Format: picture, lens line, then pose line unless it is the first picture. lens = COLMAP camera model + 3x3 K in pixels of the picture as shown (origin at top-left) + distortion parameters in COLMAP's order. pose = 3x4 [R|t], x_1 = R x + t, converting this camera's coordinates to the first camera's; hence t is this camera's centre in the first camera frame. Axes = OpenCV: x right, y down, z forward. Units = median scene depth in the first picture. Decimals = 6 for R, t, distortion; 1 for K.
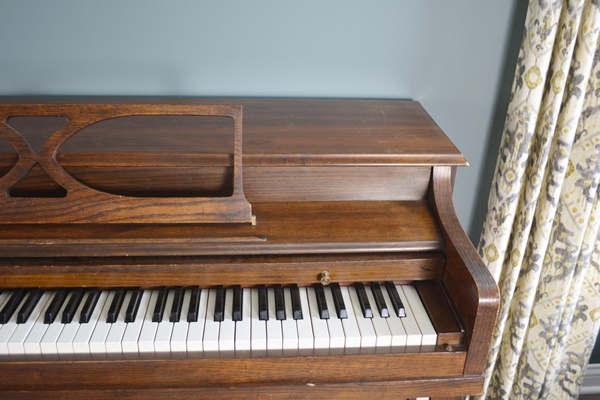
lens RADIAL K [[575.6, 0, 300.0], [0, 575.6, 200.0], [0, 0, 1]] dist [-0.009527, -0.008947]
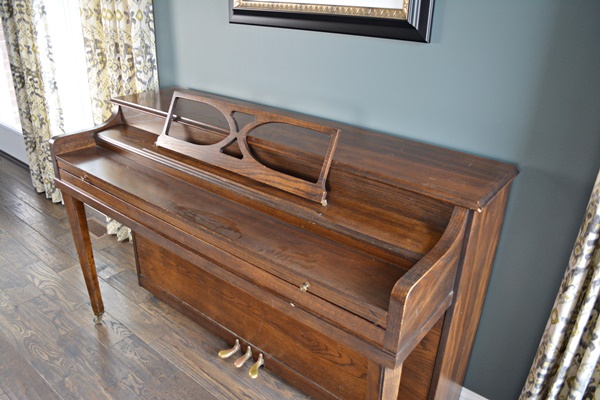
lens RADIAL K [[466.3, 0, 300.0], [0, 466.3, 200.0], [0, 0, 1]] dist [-0.085185, 0.004146]
pose [[0.738352, 0.271981, -0.617141, 0.636894], [-0.314053, 0.948464, 0.042264, -0.003559], [0.596831, 0.162609, 0.785717, -0.009859]]
